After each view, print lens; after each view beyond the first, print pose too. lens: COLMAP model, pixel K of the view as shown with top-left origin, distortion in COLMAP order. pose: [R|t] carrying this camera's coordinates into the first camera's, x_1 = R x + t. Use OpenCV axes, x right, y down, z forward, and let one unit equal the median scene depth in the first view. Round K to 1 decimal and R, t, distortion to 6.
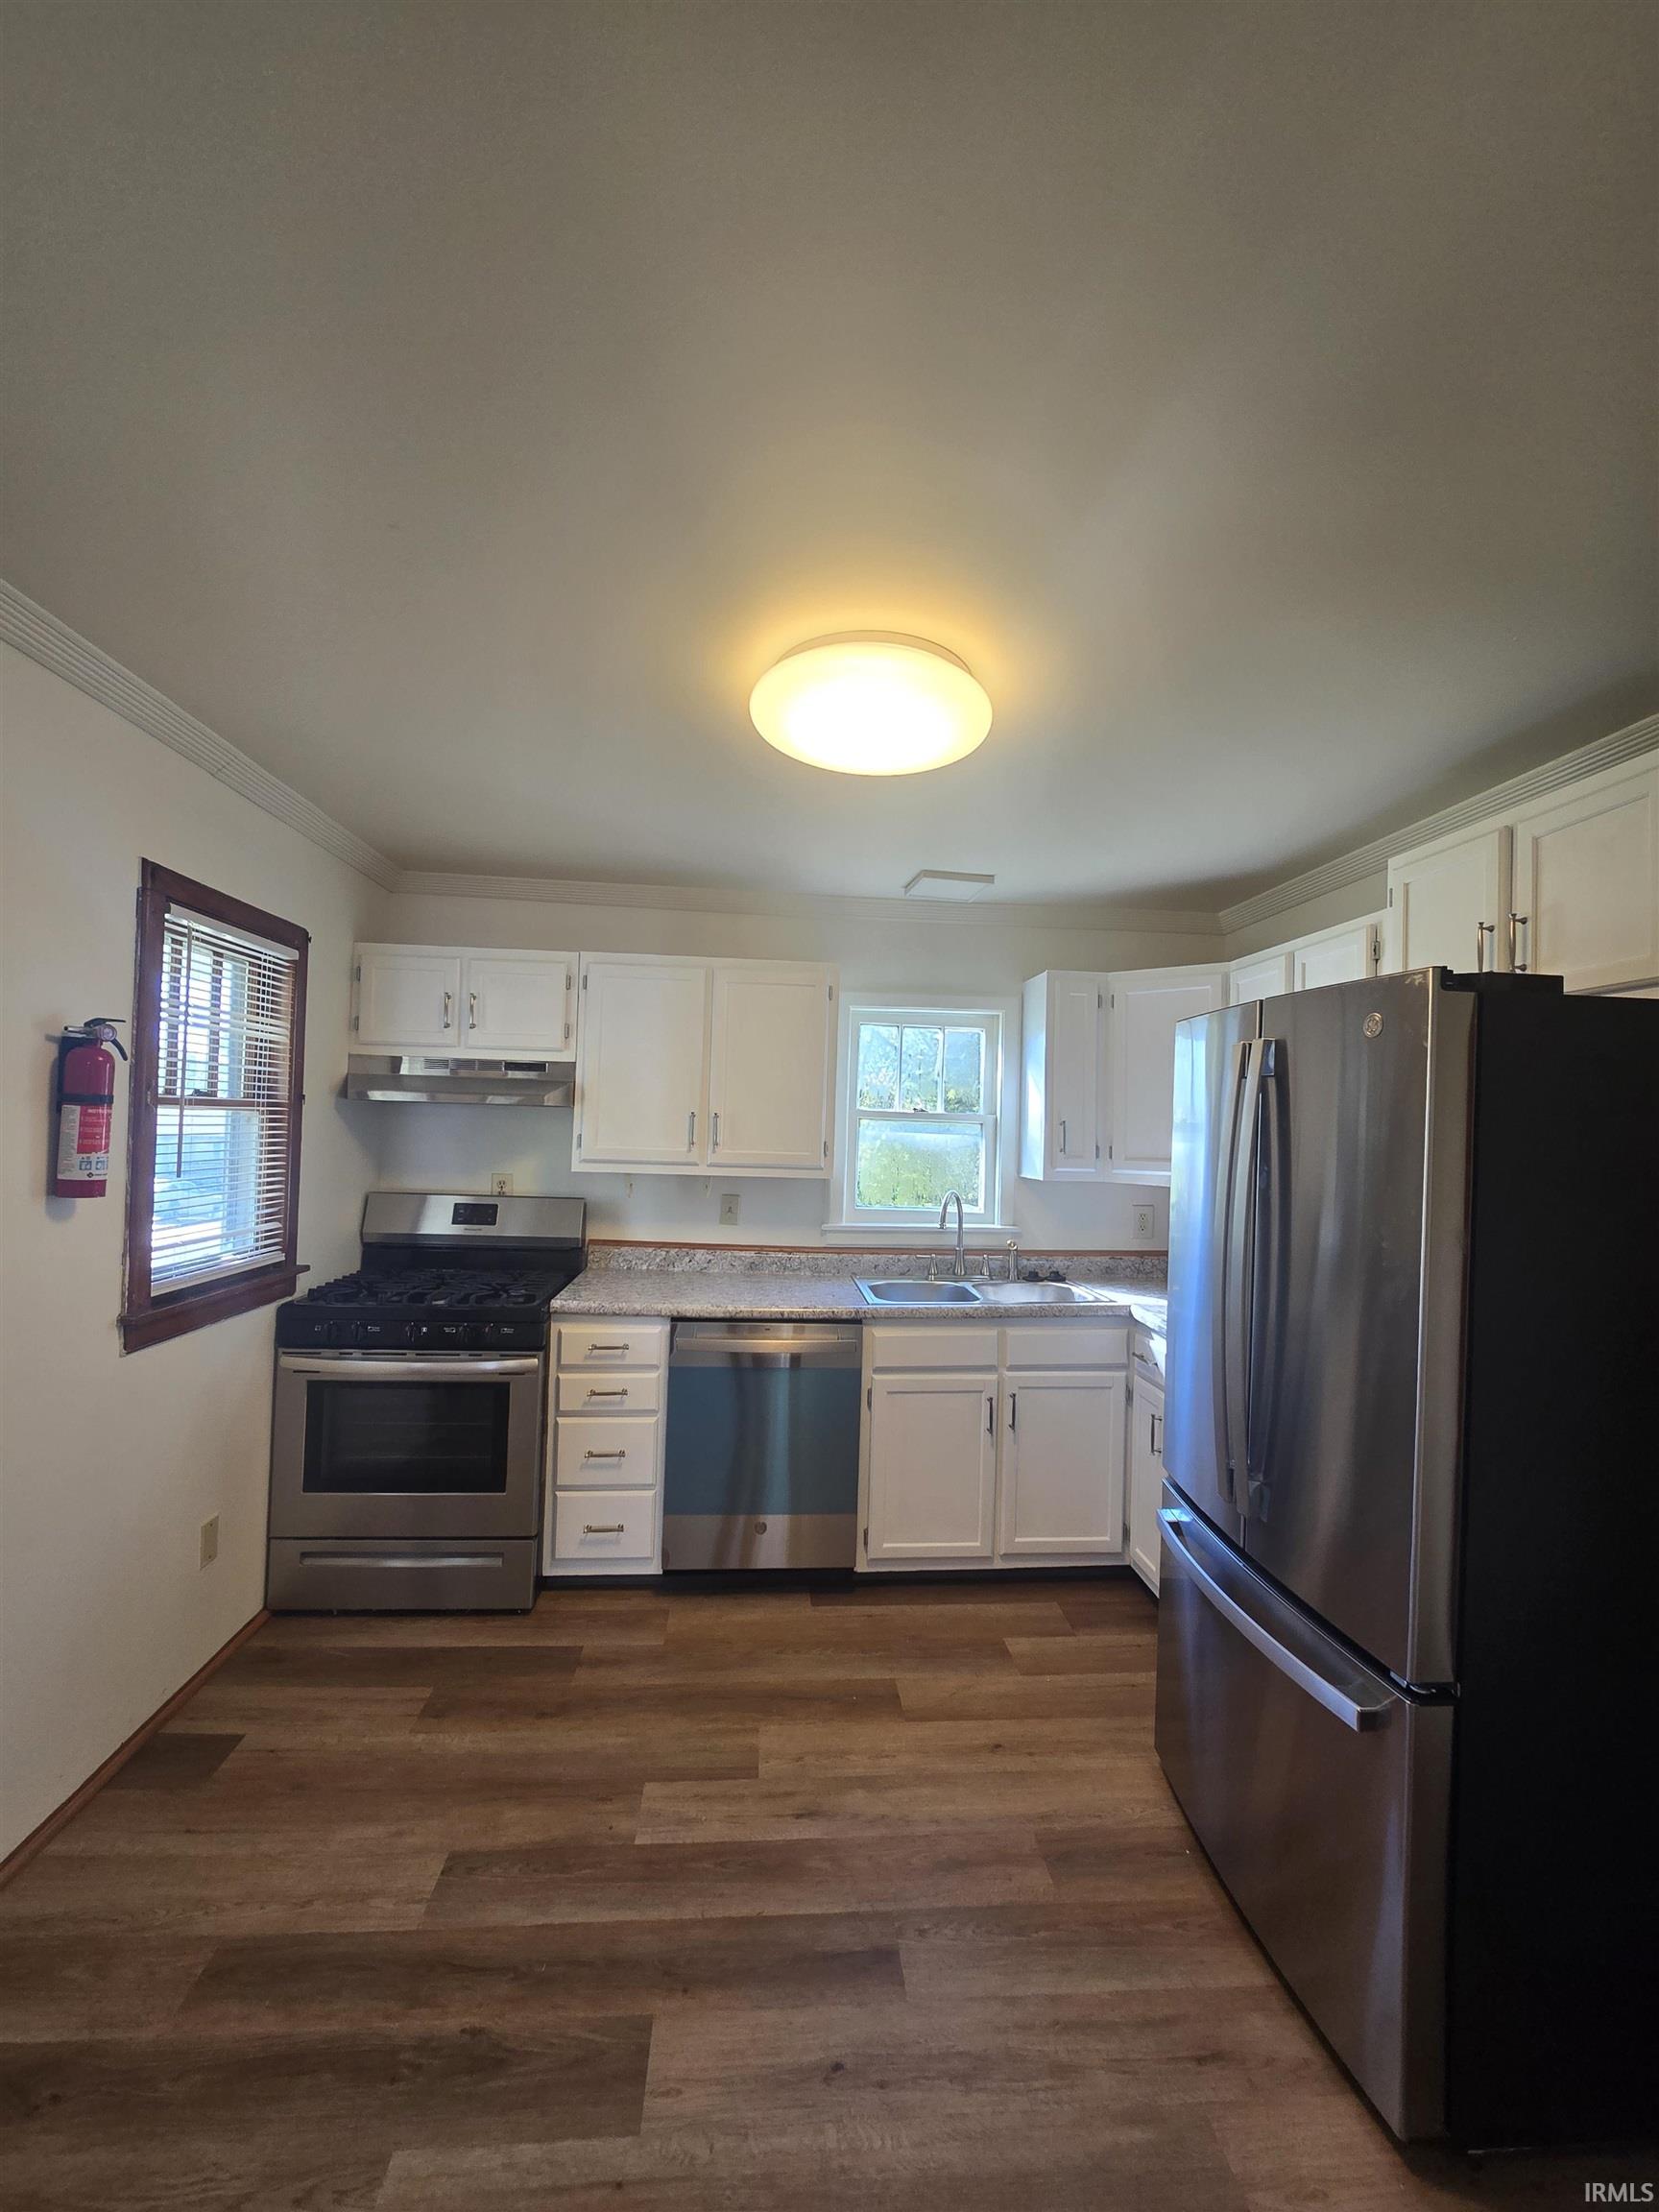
lens RADIAL K [[902.3, 0, 829.5], [0, 902.3, 1106.0], [0, 0, 1]] dist [-0.001802, 0.000086]
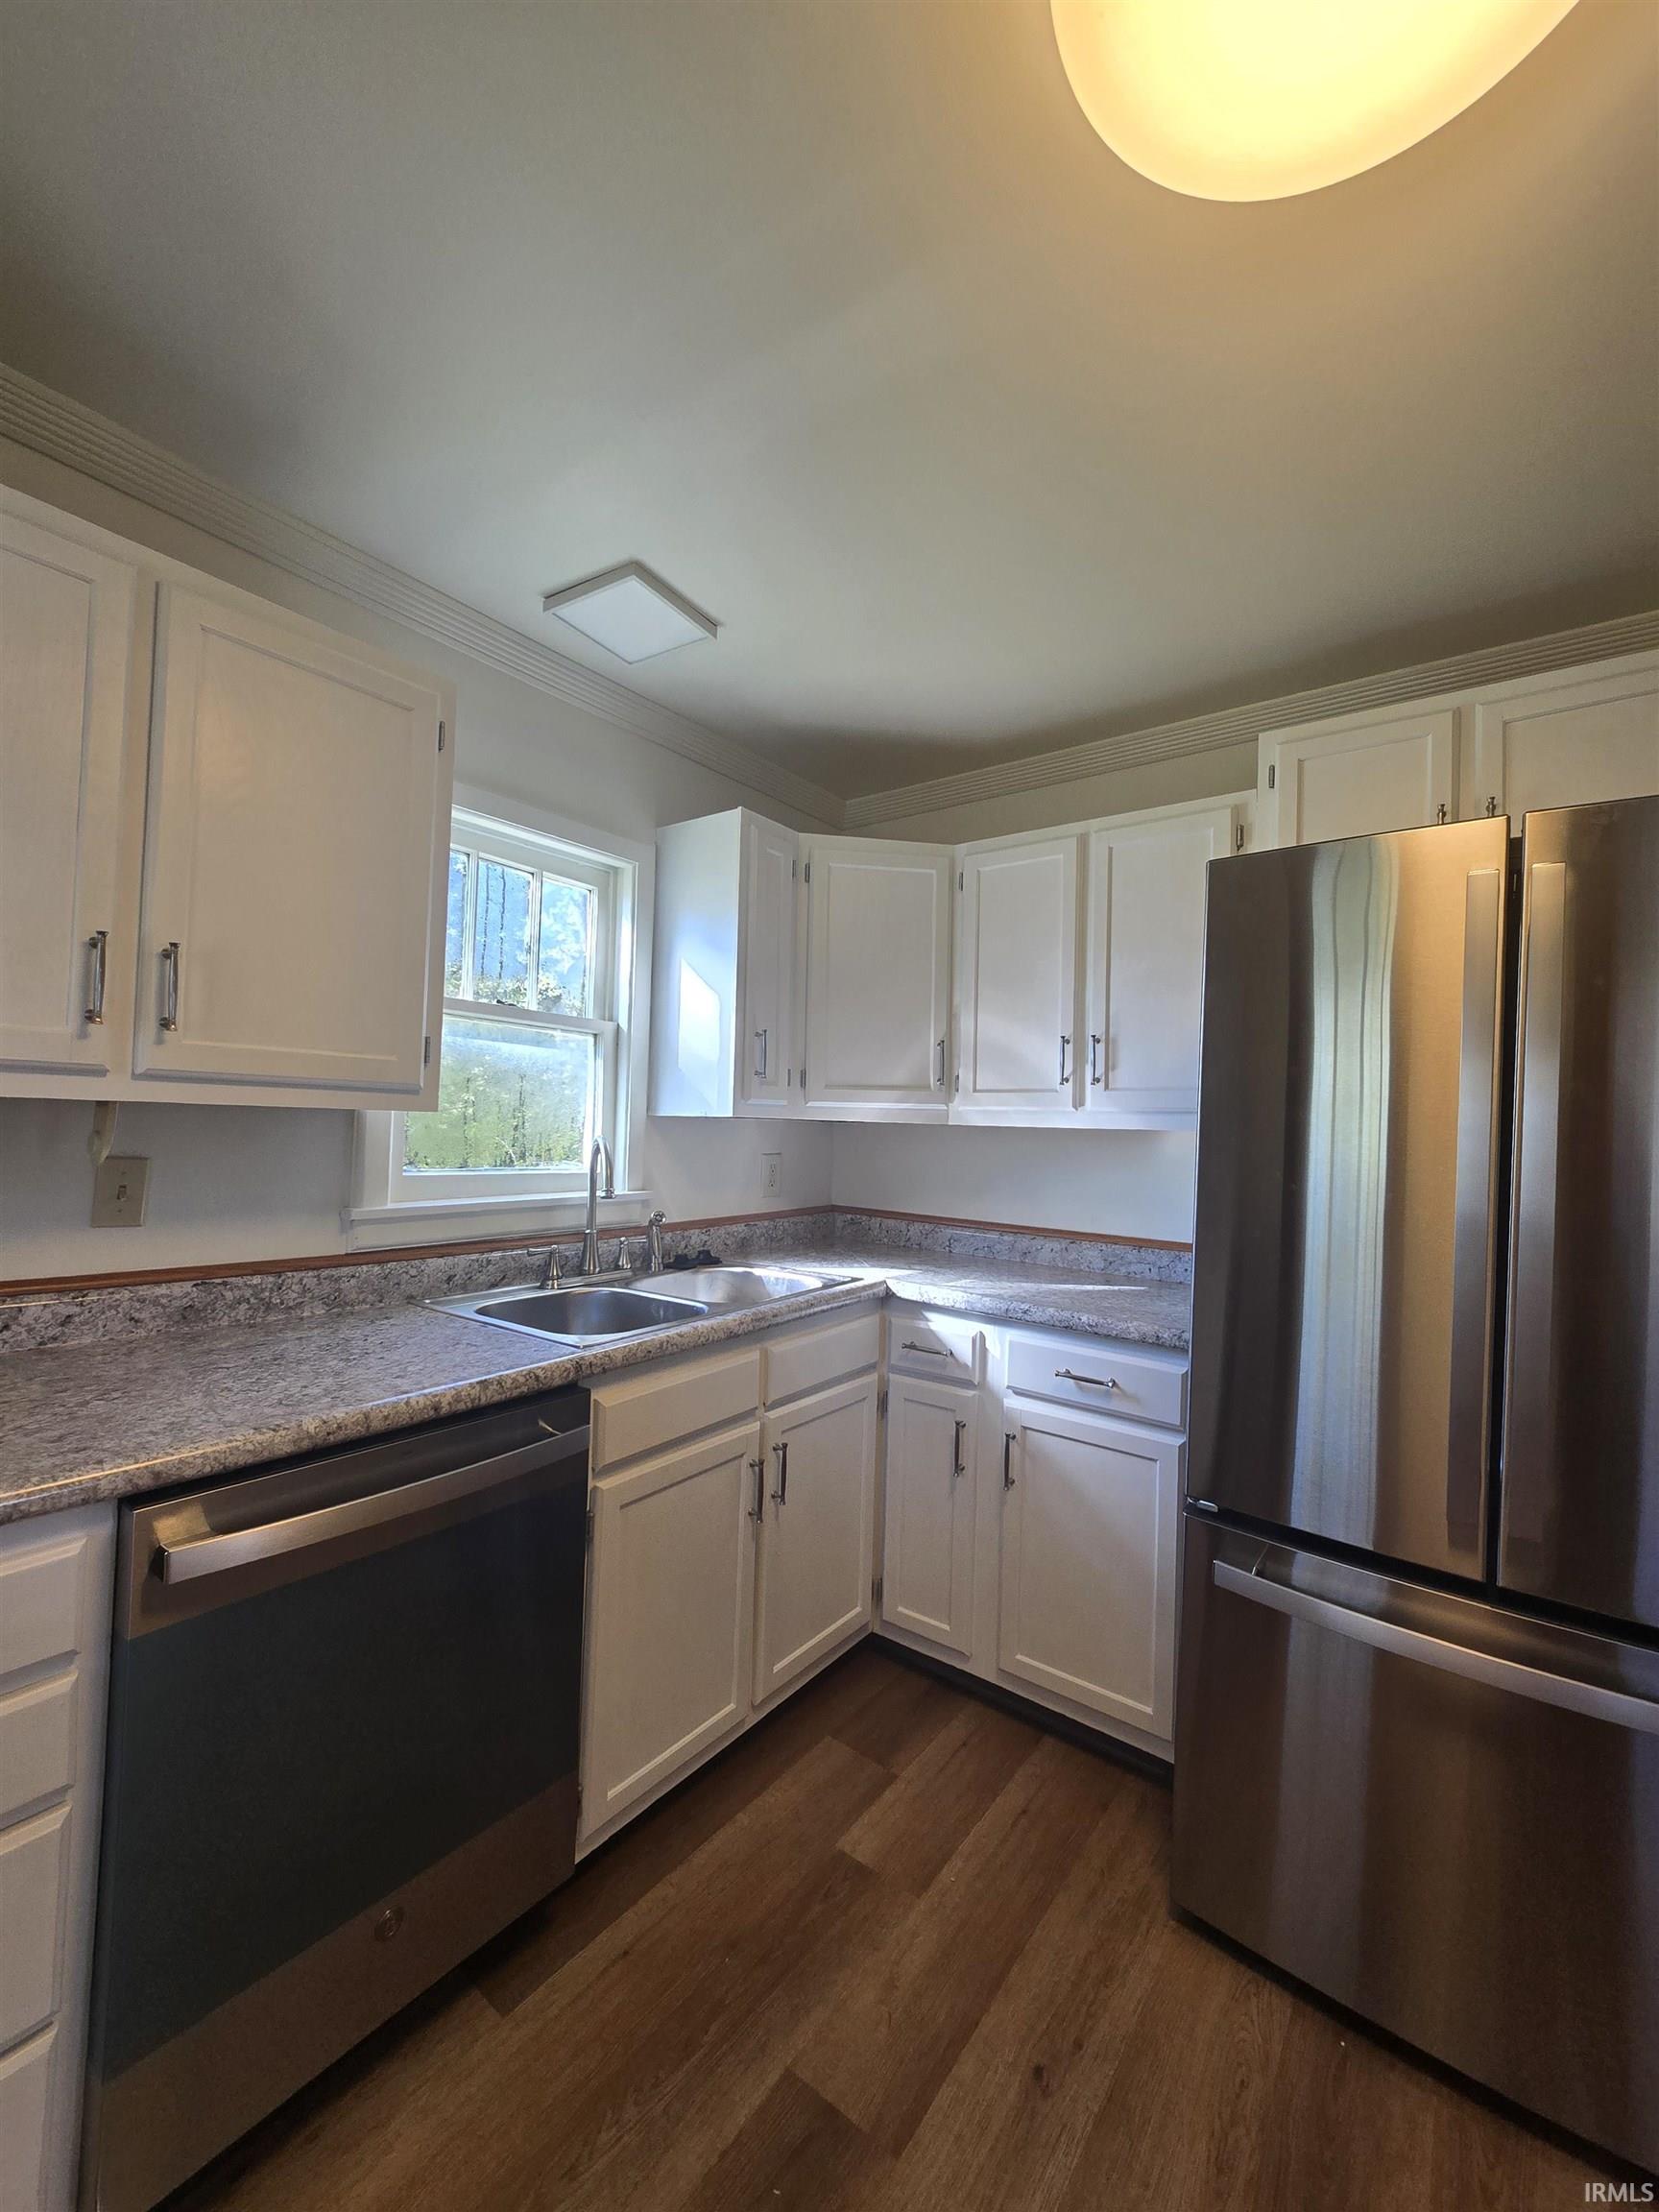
lens RADIAL K [[902.3, 0, 829.5], [0, 902.3, 1106.0], [0, 0, 1]] dist [-0.001802, 0.000086]
pose [[0.659433, 0.007583, 0.751725, -0.241637], [-0.026390, 0.999566, 0.013067, 0.068861], [-0.751300, -0.028454, 0.659347, 0.538185]]
